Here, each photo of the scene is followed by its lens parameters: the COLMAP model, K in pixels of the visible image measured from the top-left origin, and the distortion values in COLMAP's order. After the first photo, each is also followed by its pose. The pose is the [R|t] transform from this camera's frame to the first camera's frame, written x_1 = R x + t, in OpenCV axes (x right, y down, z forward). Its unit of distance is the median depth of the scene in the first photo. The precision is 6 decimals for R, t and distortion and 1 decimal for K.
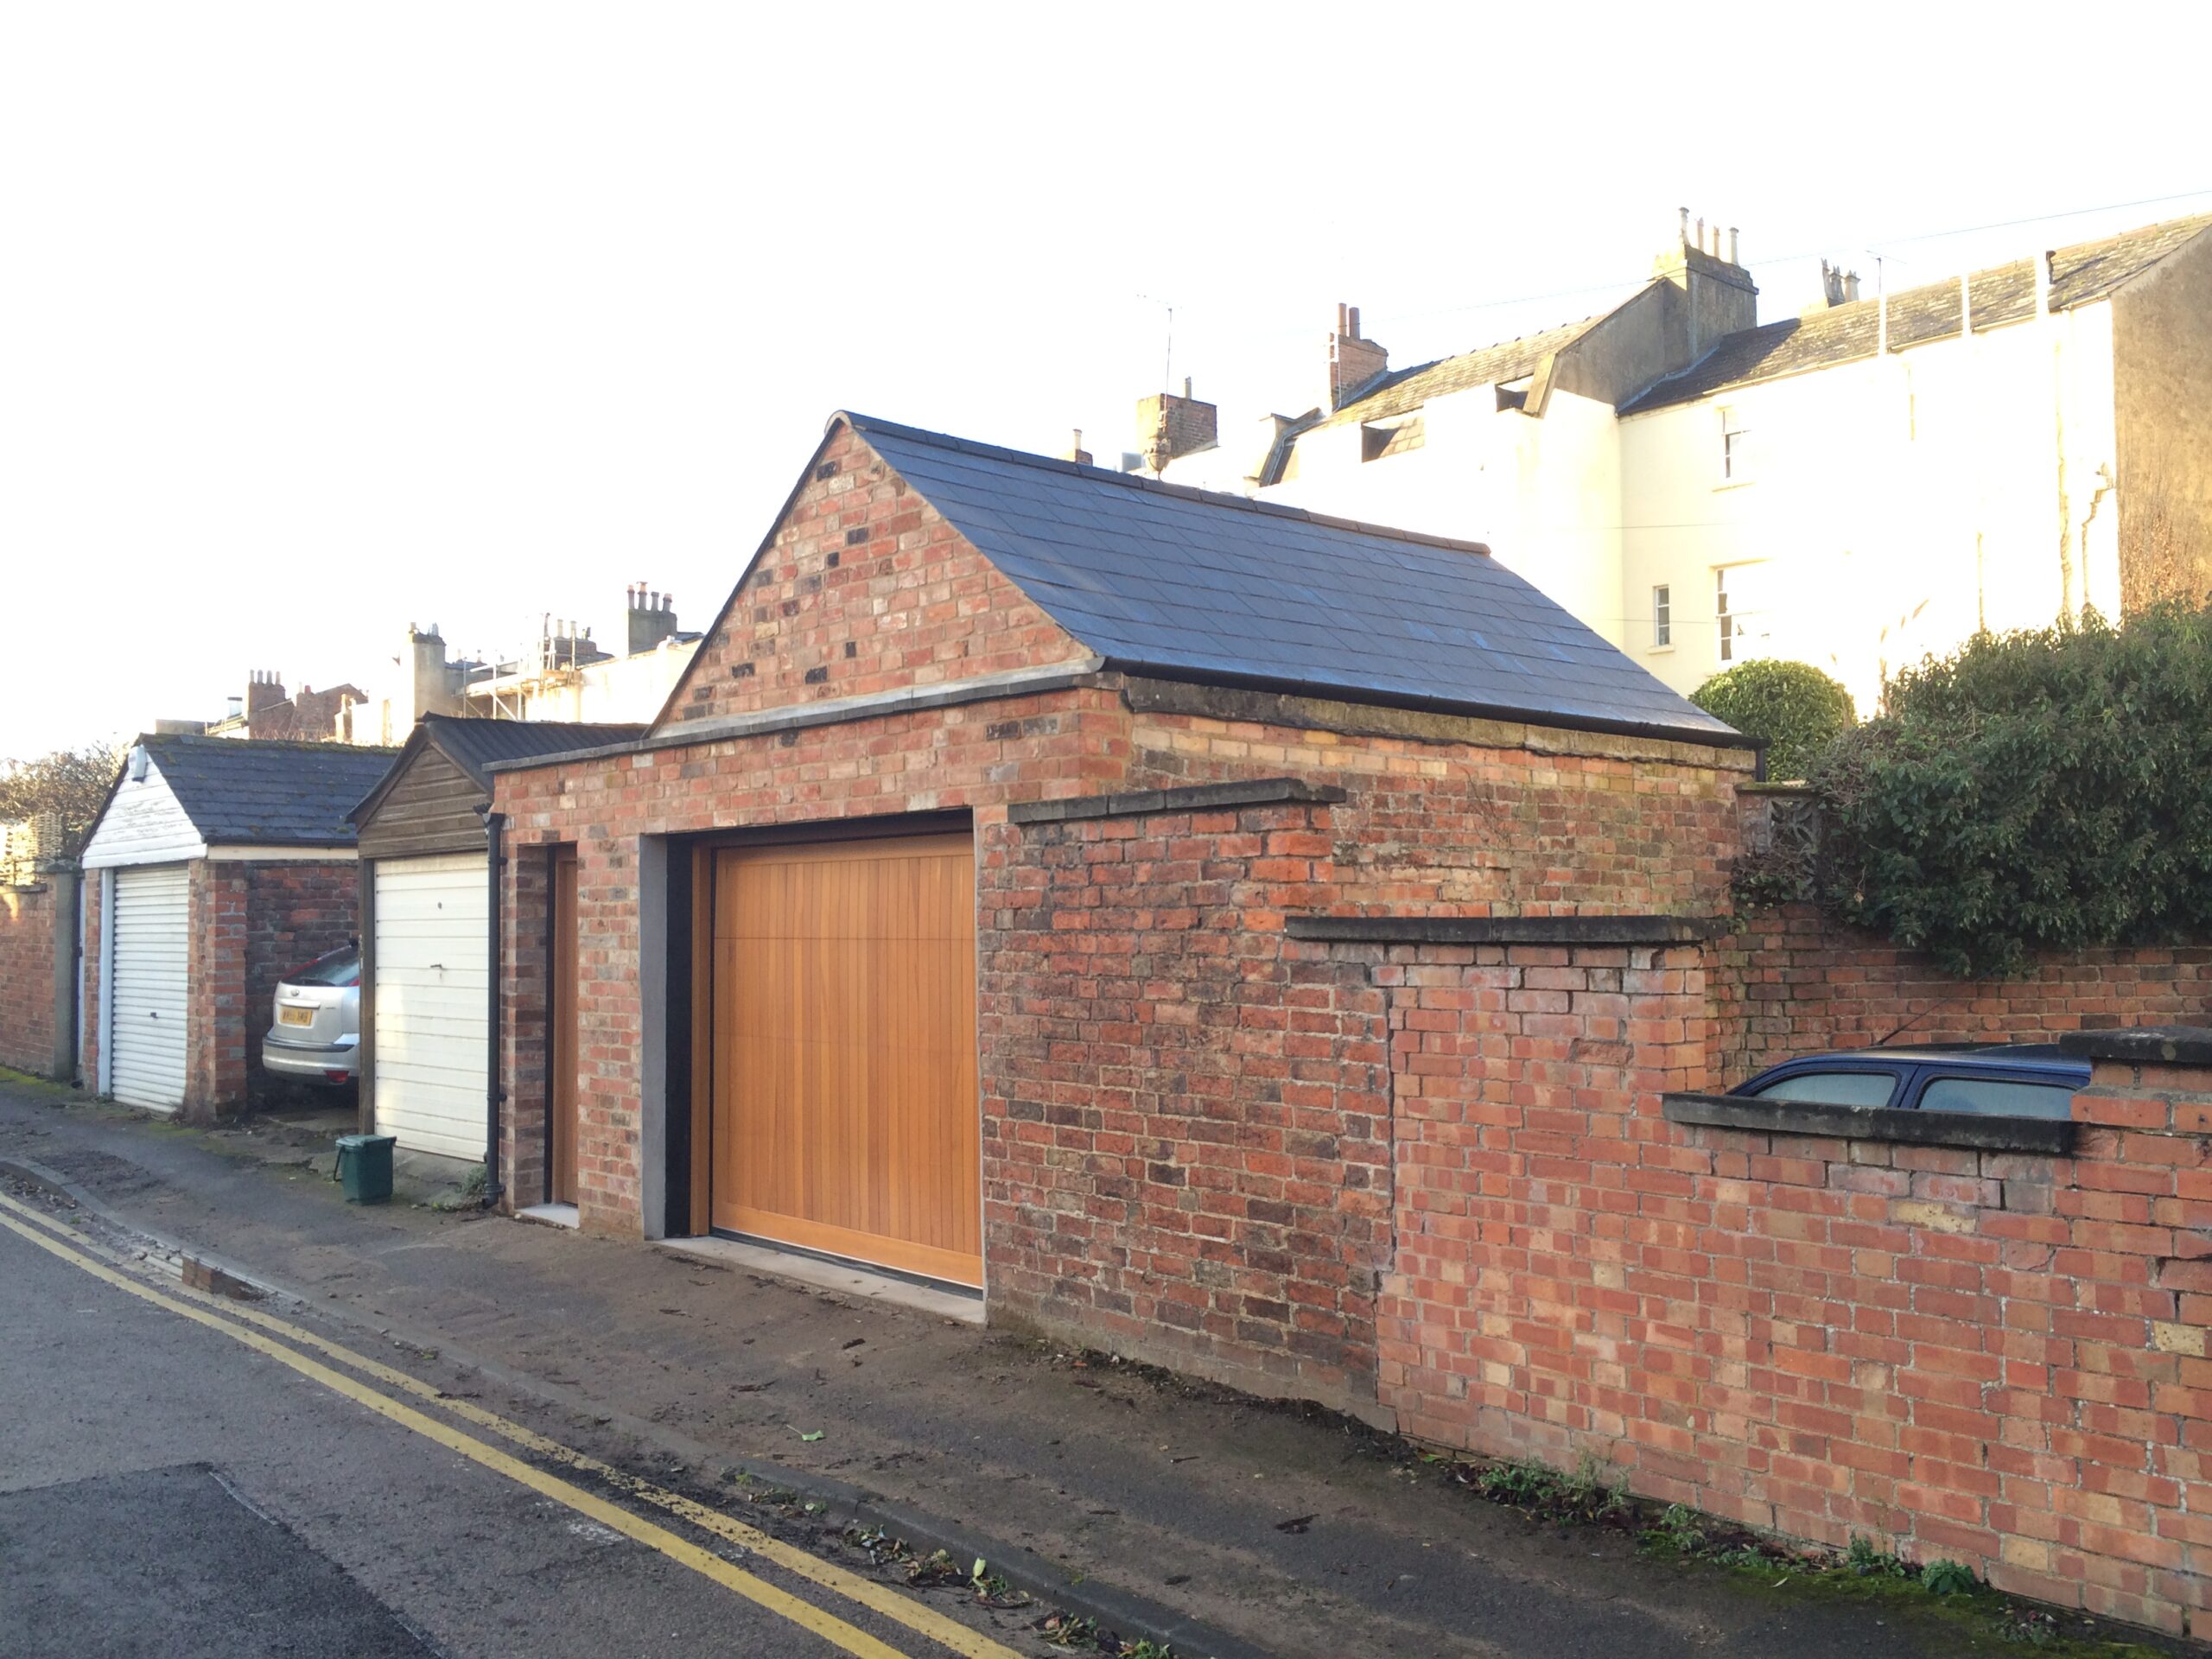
lens RADIAL K [[1873.6, 0, 1118.5], [0, 1873.6, 841.8], [0, 0, 1]] dist [0.083650, -0.114290]
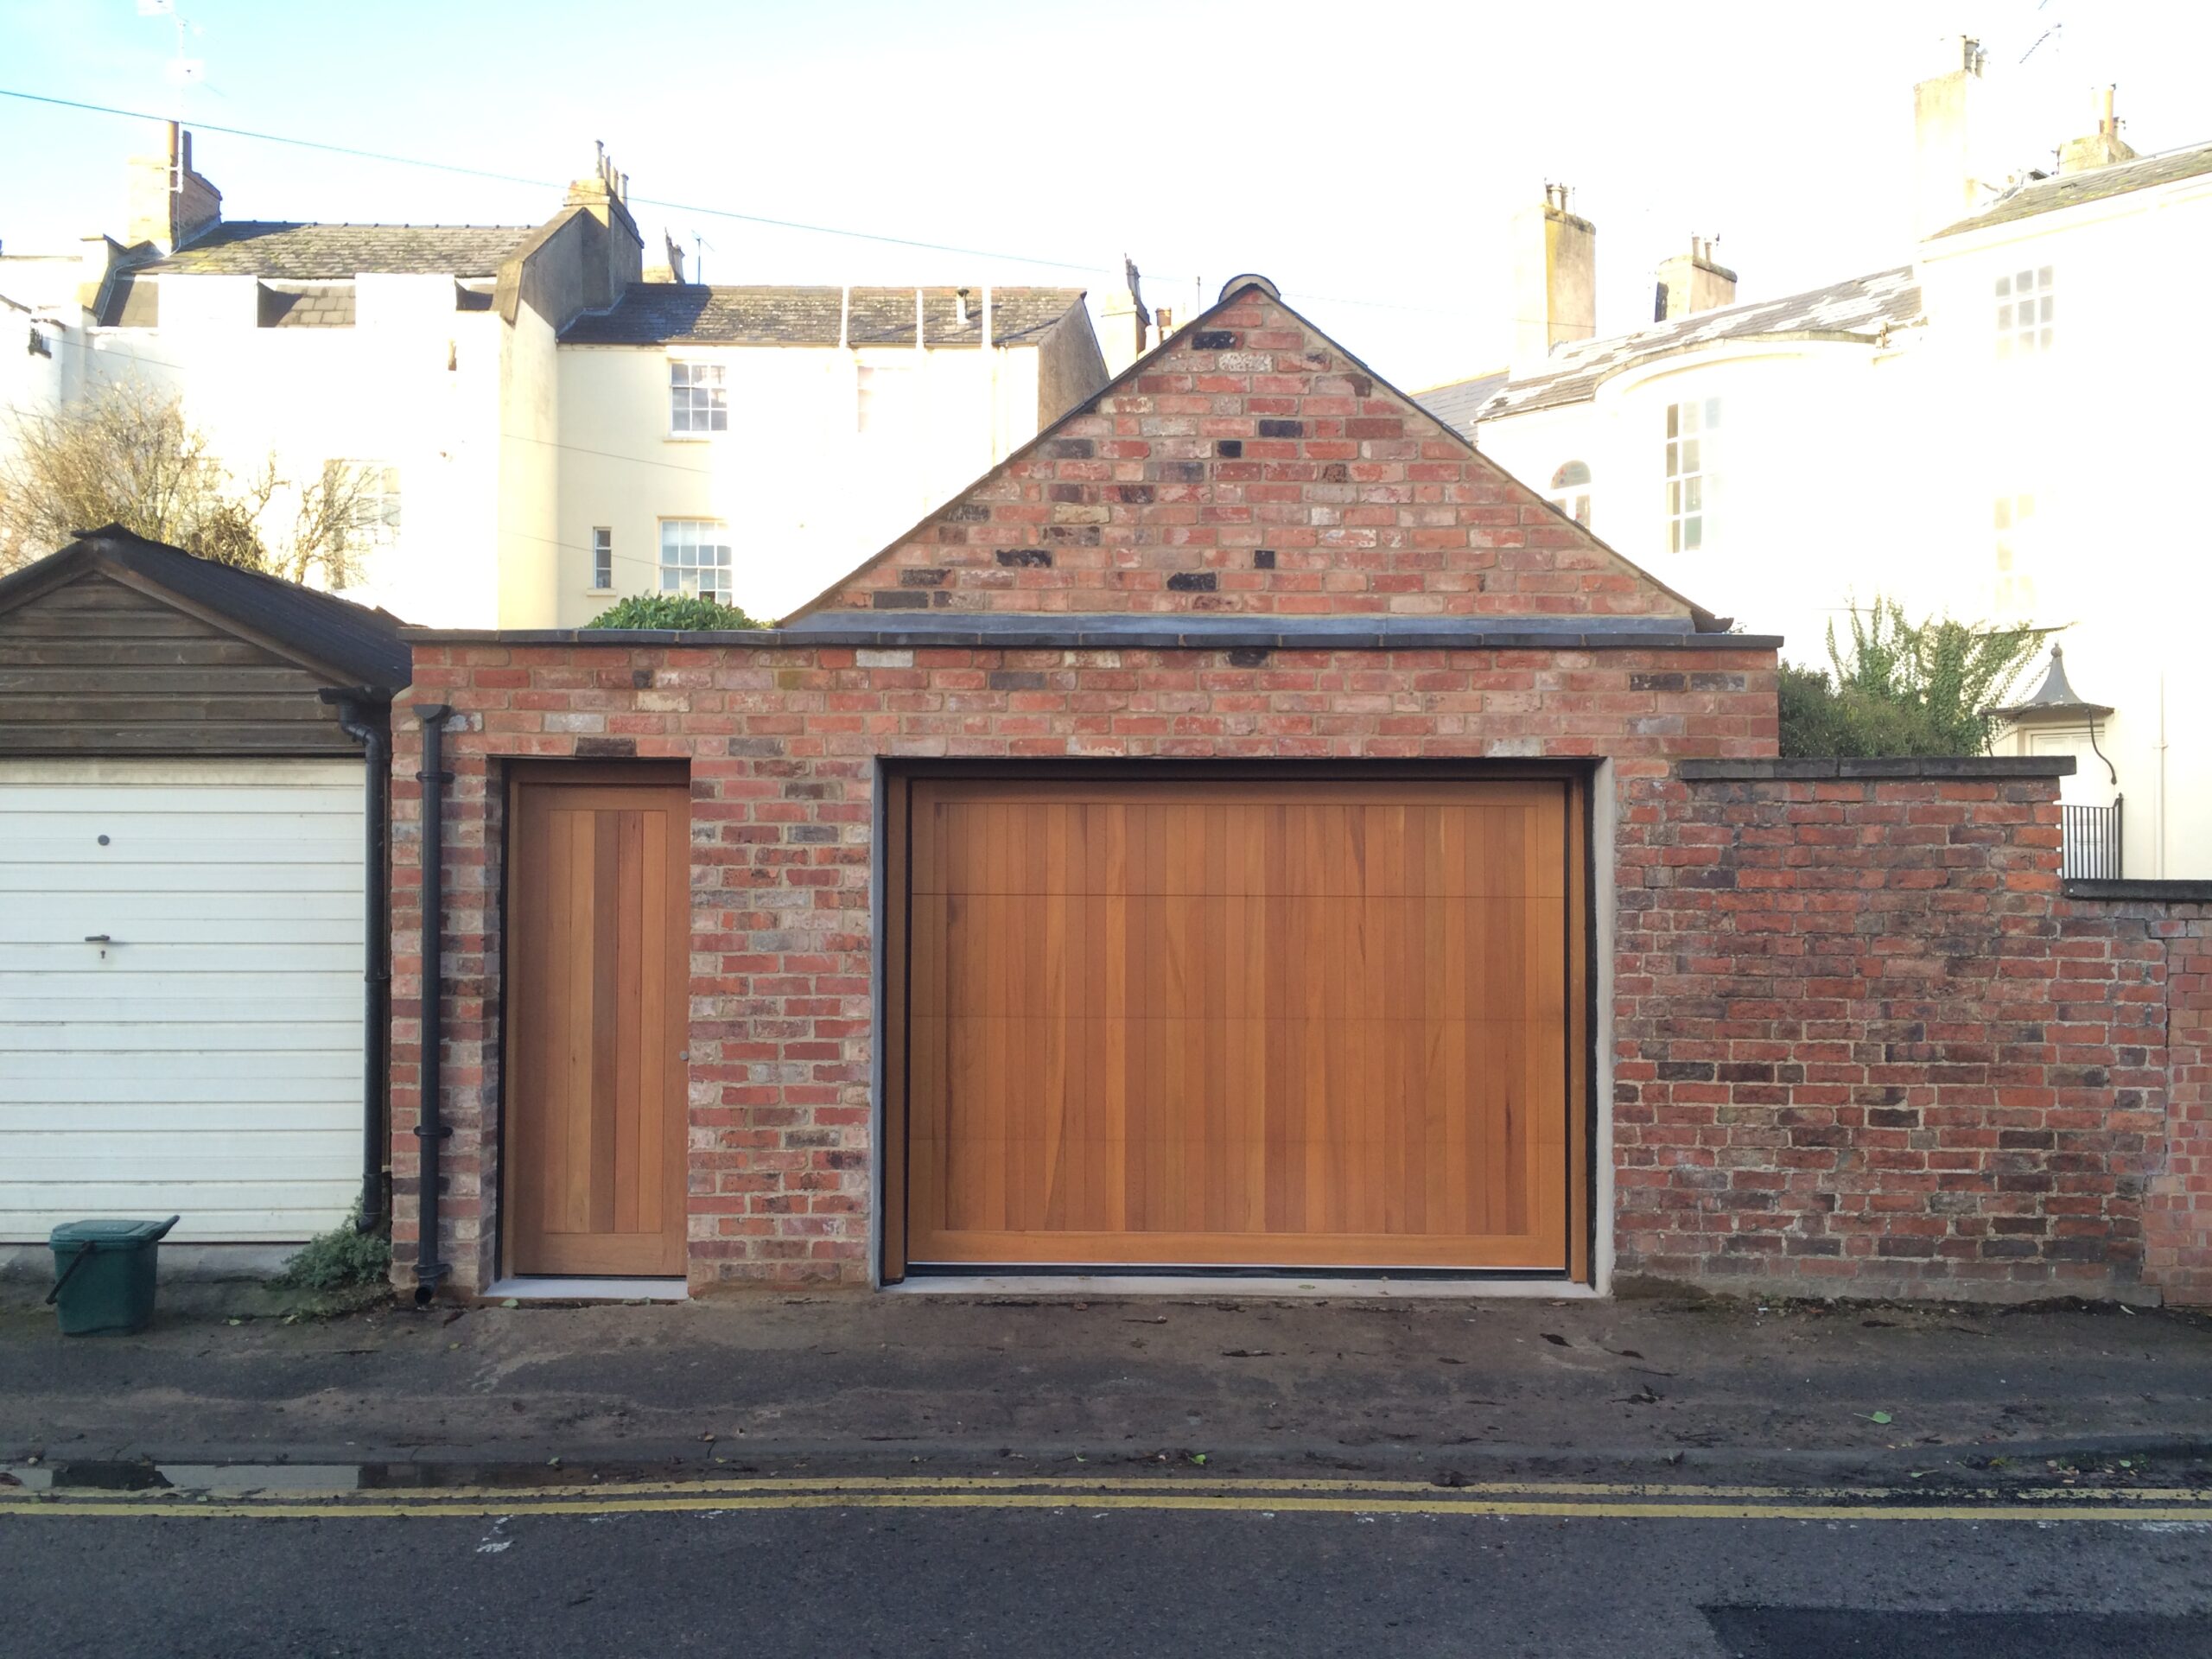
lens RADIAL K [[1873.6, 0, 1091.0], [0, 1873.6, 836.1], [0, 0, 1]] dist [0.083650, -0.114290]
pose [[0.669018, 0.020739, 0.742957, -0.973950], [-0.039420, 0.999194, 0.007604, 0.024293], [-0.742201, -0.034375, 0.669296, 0.561635]]
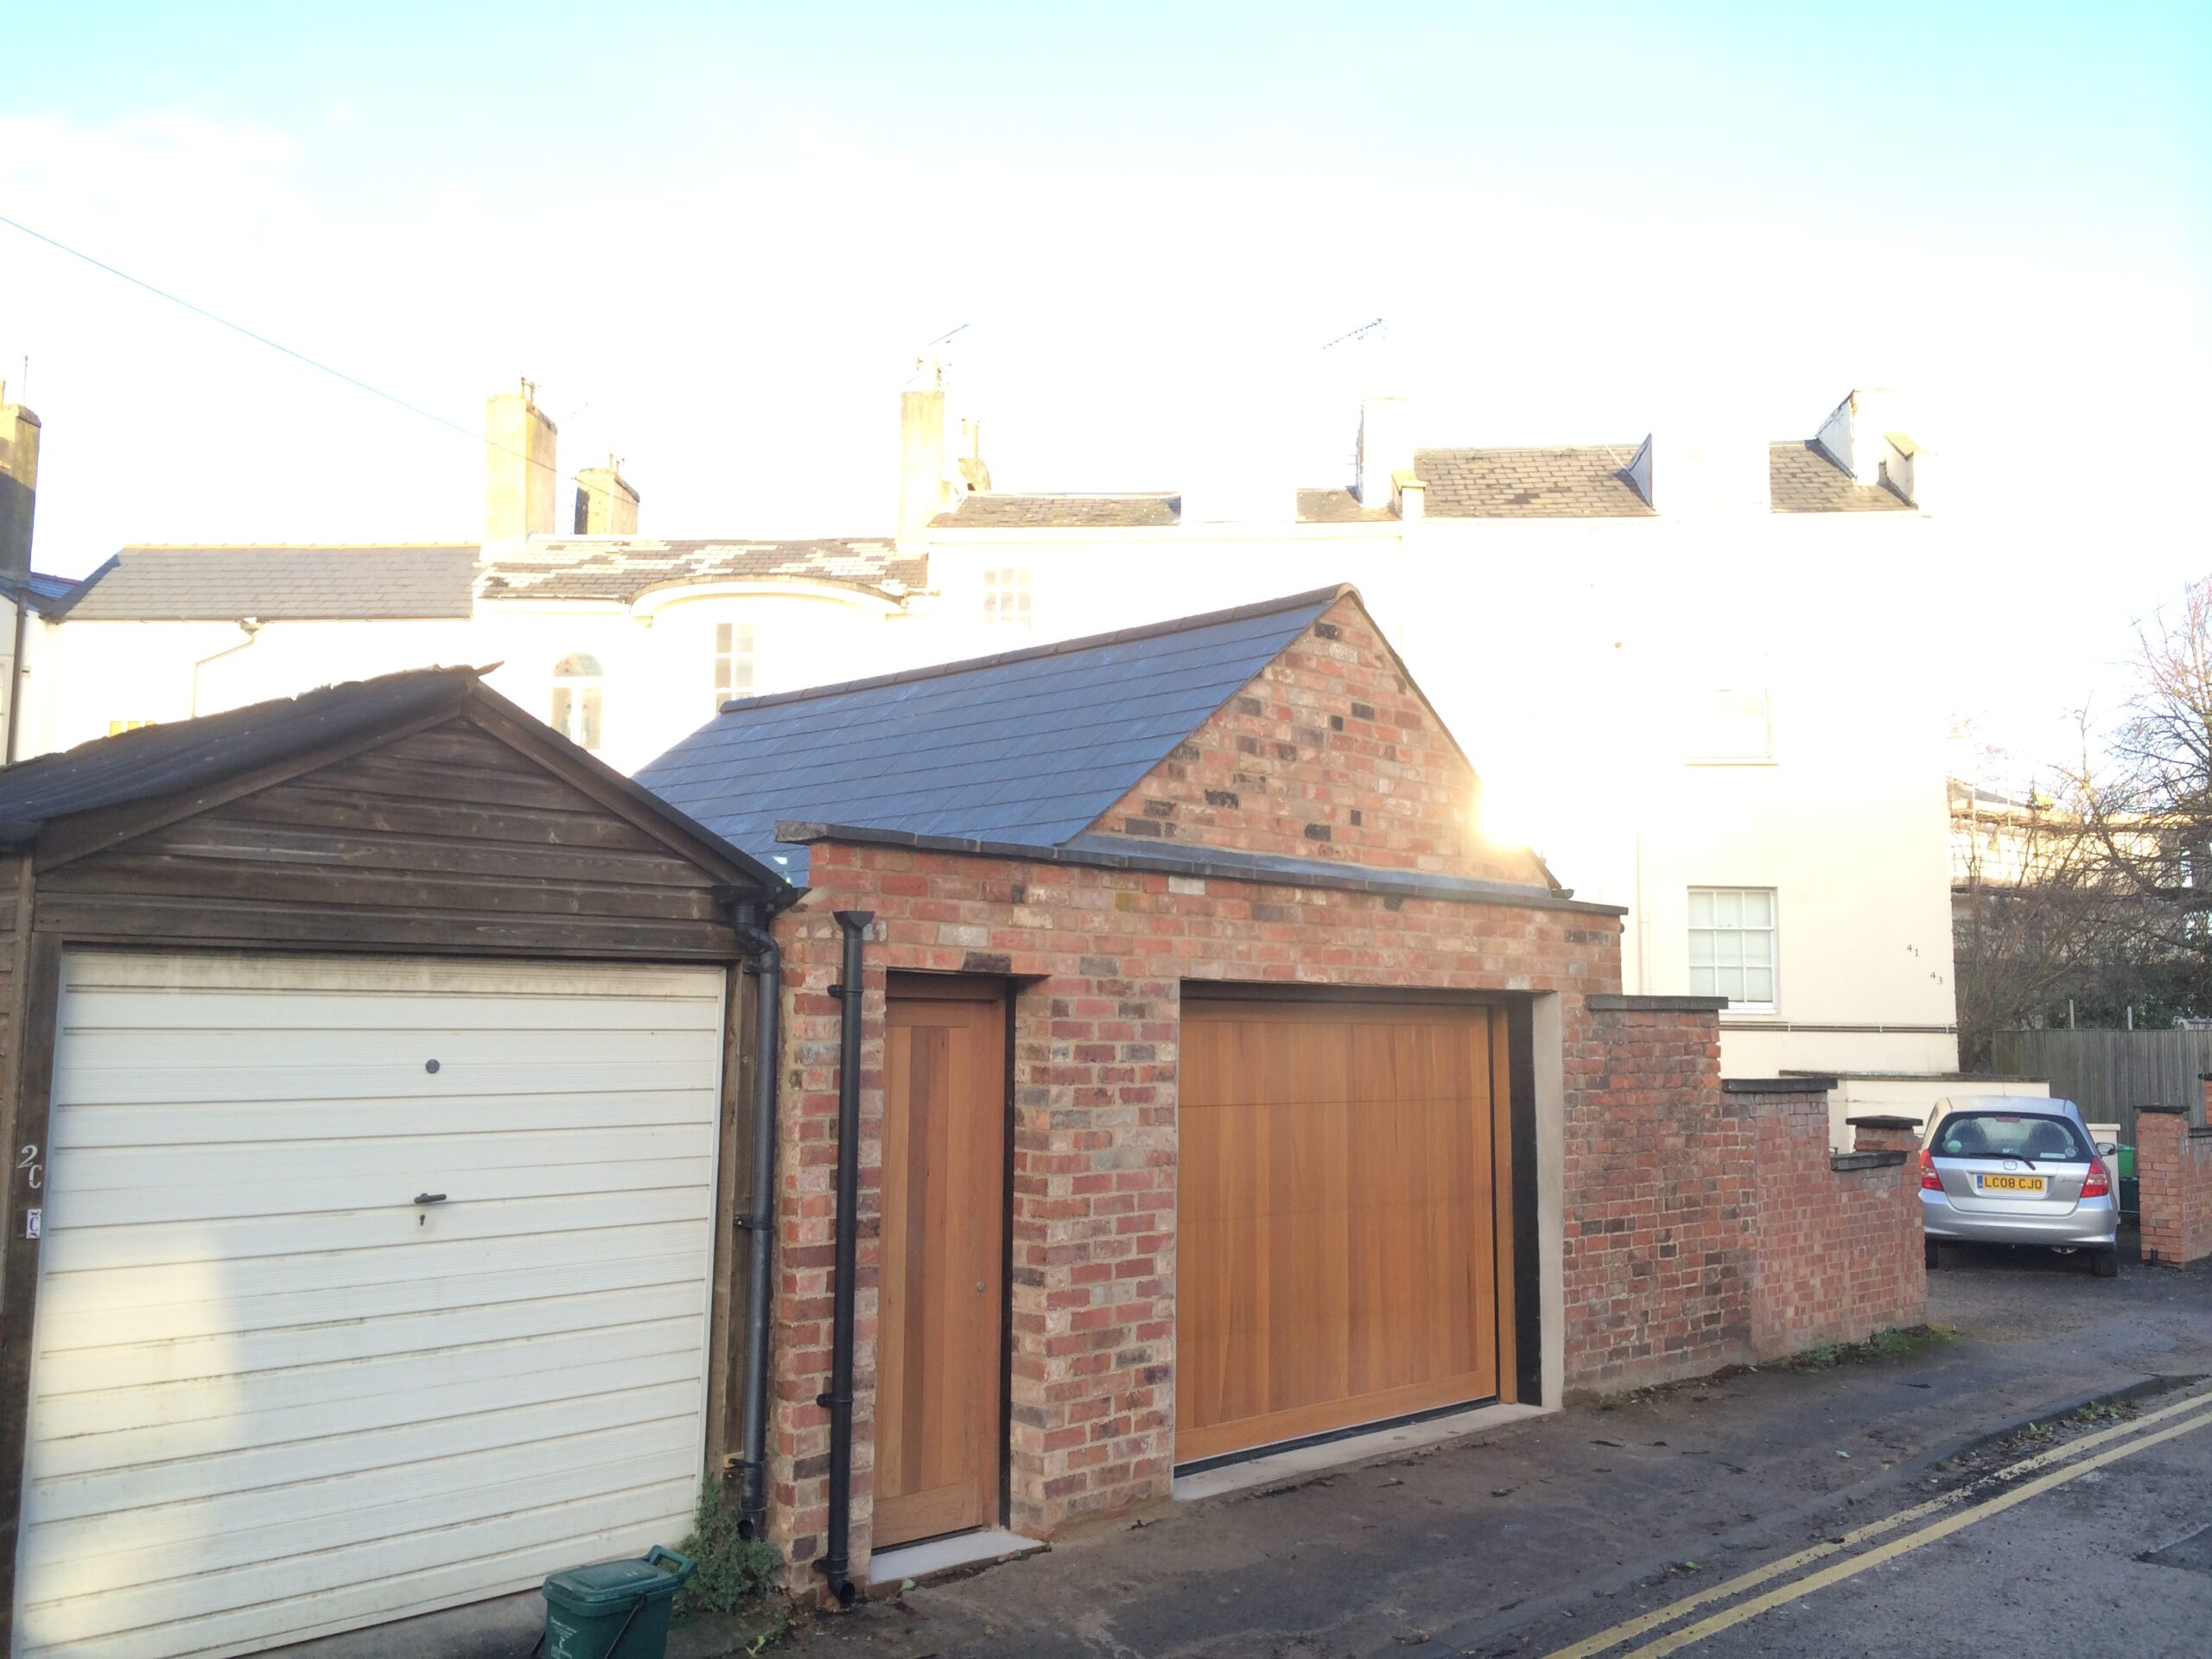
lens RADIAL K [[1873.6, 0, 1102.3], [0, 1873.6, 843.7], [0, 0, 1]] dist [0.083650, -0.114290]
pose [[-0.050022, 0.110099, 0.992661, -1.349338], [-0.045209, 0.992637, -0.112374, 0.039057], [-0.997724, -0.050498, -0.044676, 1.386170]]
